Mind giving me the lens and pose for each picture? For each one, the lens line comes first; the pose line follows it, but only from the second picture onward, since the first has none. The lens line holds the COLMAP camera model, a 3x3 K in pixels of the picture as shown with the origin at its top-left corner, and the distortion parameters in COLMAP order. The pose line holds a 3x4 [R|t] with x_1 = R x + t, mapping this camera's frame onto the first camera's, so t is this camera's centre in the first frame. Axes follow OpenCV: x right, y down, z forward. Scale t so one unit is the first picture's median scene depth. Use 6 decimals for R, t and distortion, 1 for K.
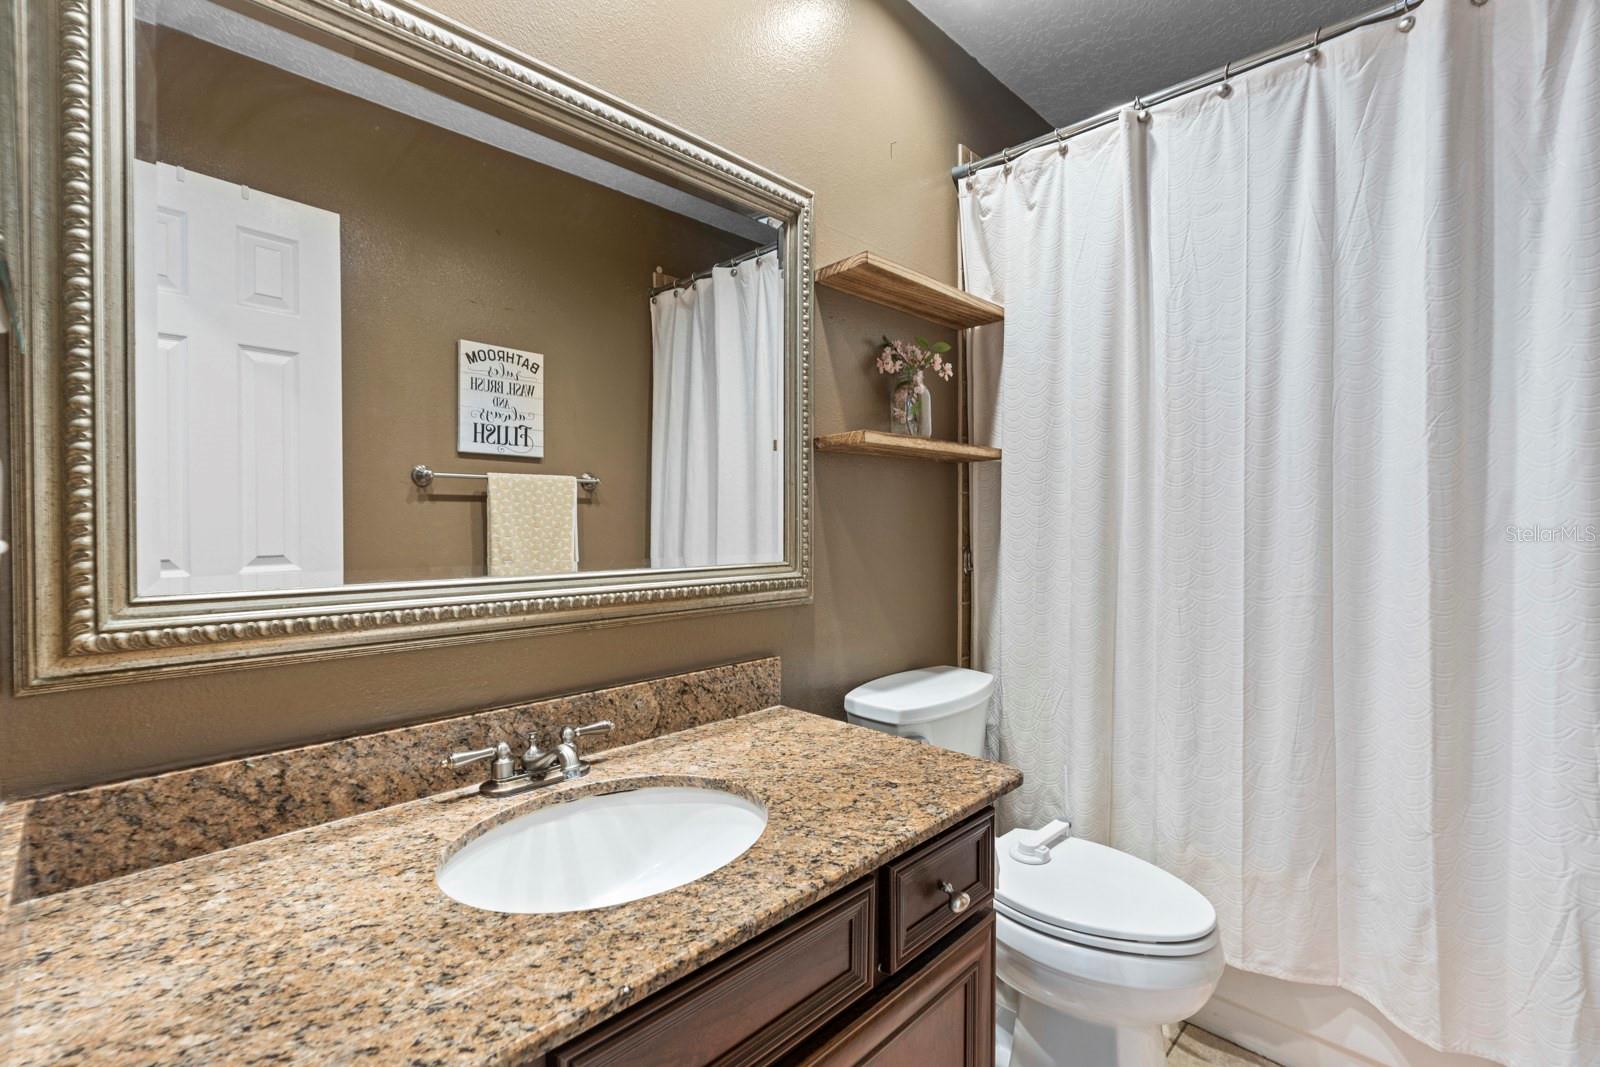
lens RADIAL K [[732.7, 0, 804.5], [0, 732.7, 527.4], [0, 0, 1]] dist [0.016873, 0.000222]
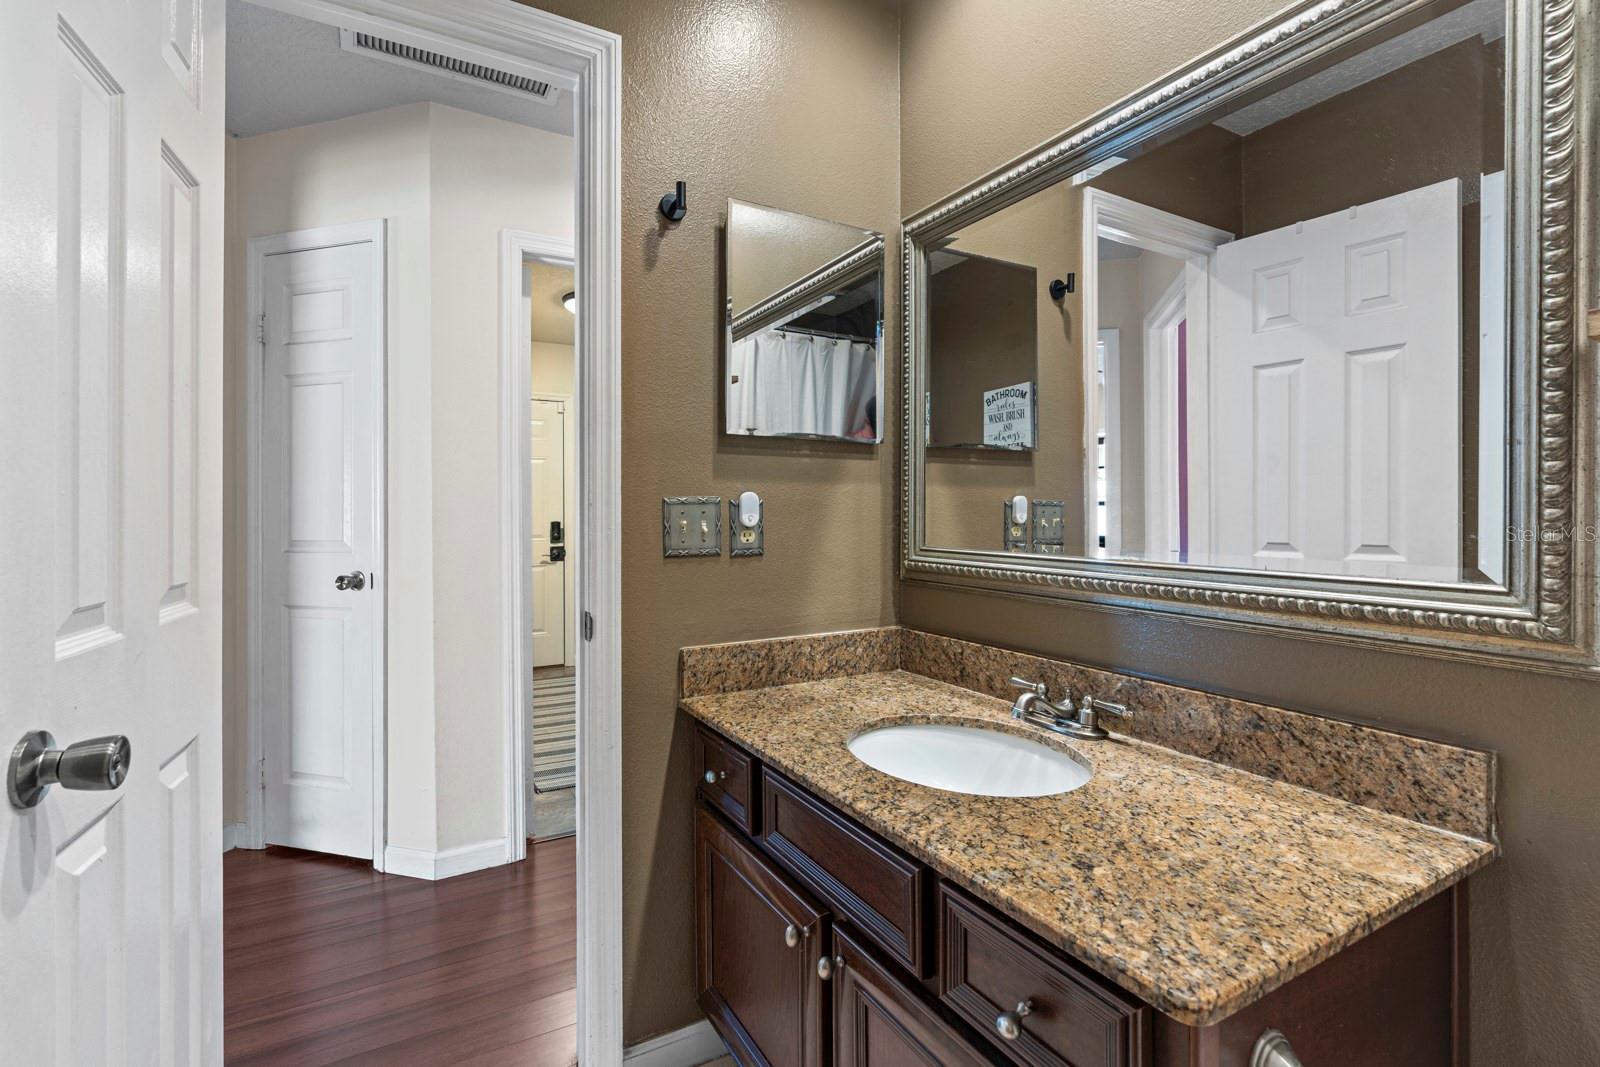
lens RADIAL K [[732.7, 0, 832.2], [0, 732.7, 514.2], [0, 0, 1]] dist [0.016873, 0.000222]
pose [[-0.253204, 0.000137, -0.967413, 0.853729], [-0.004858, 0.999987, 0.001413, -0.006487], [0.967401, 0.005058, -0.253201, 0.883841]]
